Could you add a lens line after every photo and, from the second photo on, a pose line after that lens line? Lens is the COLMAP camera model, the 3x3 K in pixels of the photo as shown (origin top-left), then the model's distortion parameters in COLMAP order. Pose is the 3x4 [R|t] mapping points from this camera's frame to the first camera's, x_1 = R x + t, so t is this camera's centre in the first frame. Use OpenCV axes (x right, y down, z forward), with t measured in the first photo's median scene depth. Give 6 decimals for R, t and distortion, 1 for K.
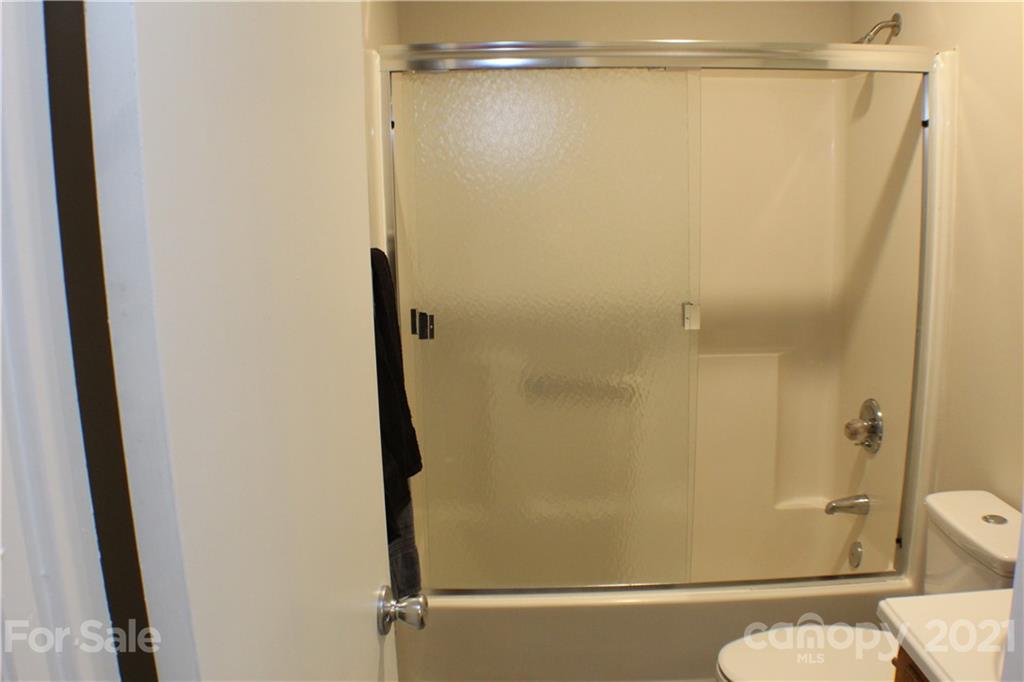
lens RADIAL K [[881.8, 0, 511.0], [0, 881.8, 340.8], [0, 0, 1]] dist [-0.204967, 0.077125]
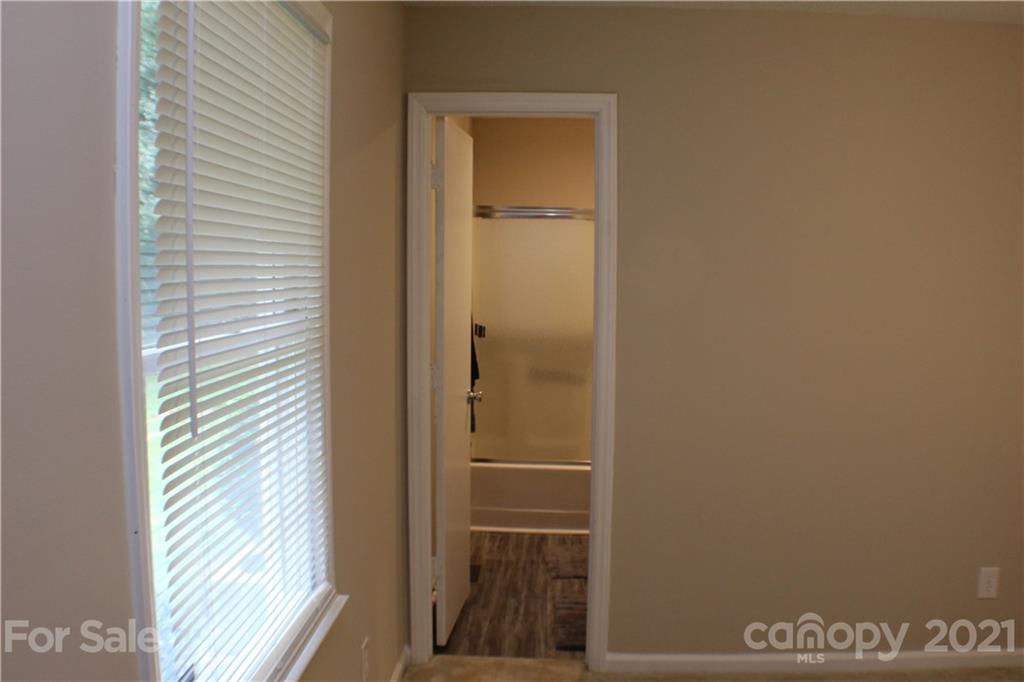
lens RADIAL K [[881.8, 0, 511.6], [0, 881.8, 341.5], [0, 0, 1]] dist [-0.204967, 0.077125]
pose [[0.998284, 0.033576, -0.047978, 0.084131], [-0.037855, 0.995109, -0.091246, 0.205642], [0.044679, 0.092905, 0.994672, -1.181010]]
